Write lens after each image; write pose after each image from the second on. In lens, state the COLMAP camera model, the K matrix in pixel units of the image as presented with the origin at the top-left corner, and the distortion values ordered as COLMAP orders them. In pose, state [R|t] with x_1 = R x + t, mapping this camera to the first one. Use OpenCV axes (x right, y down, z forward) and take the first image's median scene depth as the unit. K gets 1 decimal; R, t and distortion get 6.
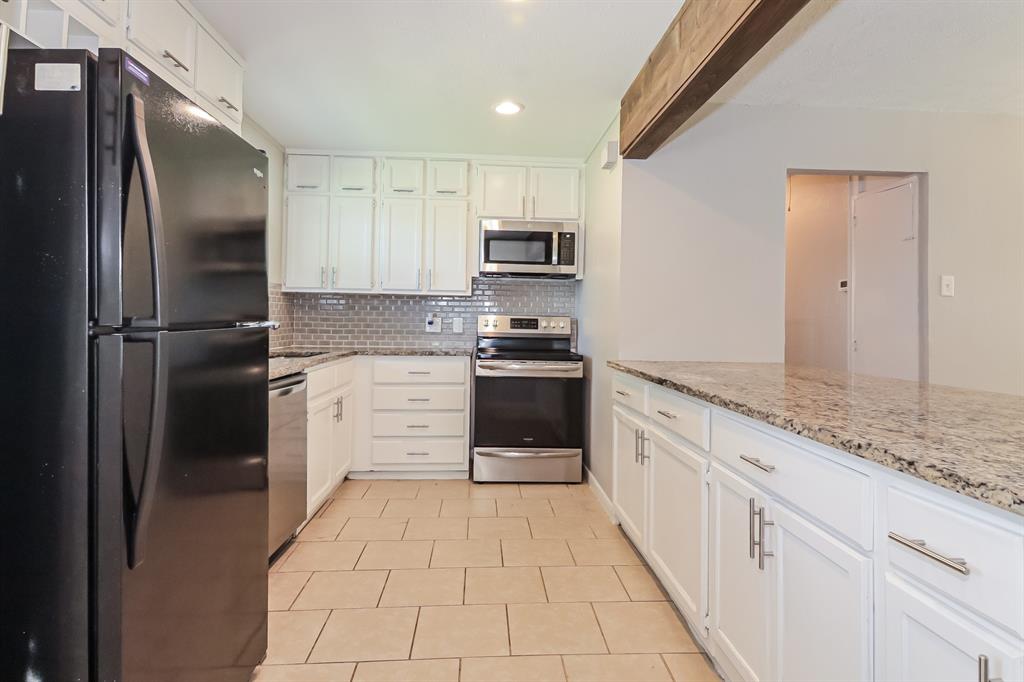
lens RADIAL K [[551.7, 0, 522.7], [0, 551.7, 324.9], [0, 0, 1]] dist [-0.001426, -0.000091]
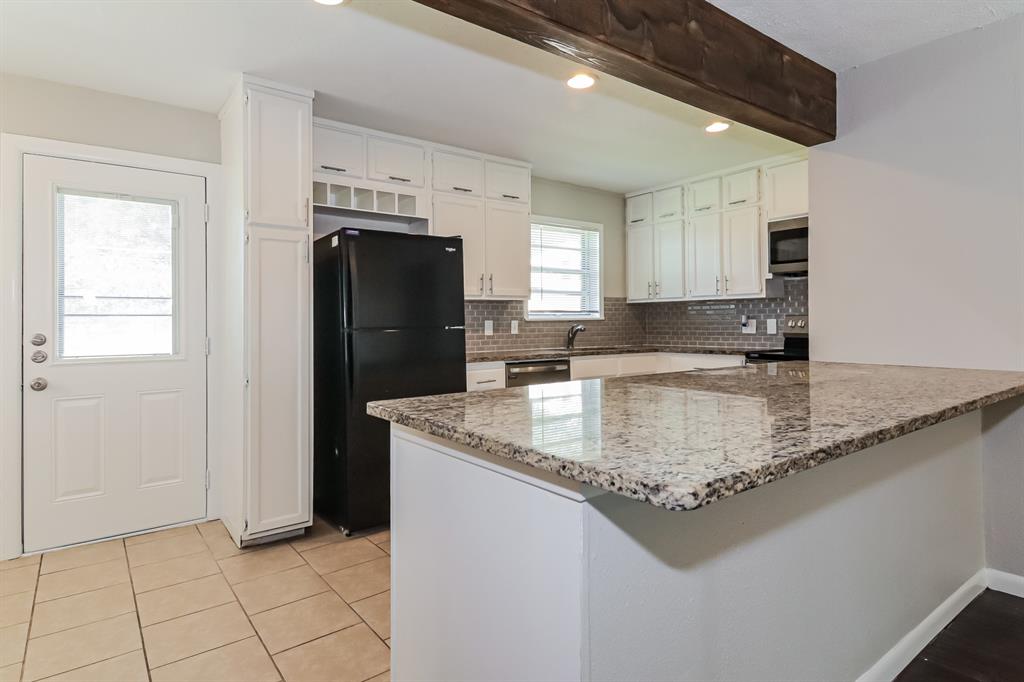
lens RADIAL K [[551.7, 0, 522.7], [0, 551.7, 324.9], [0, 0, 1]] dist [-0.001426, -0.000091]
pose [[0.563457, -0.018085, -0.825947, 0.503423], [0.012450, 0.999833, -0.013399, 0.006045], [0.826051, -0.002733, 0.563588, 0.051193]]
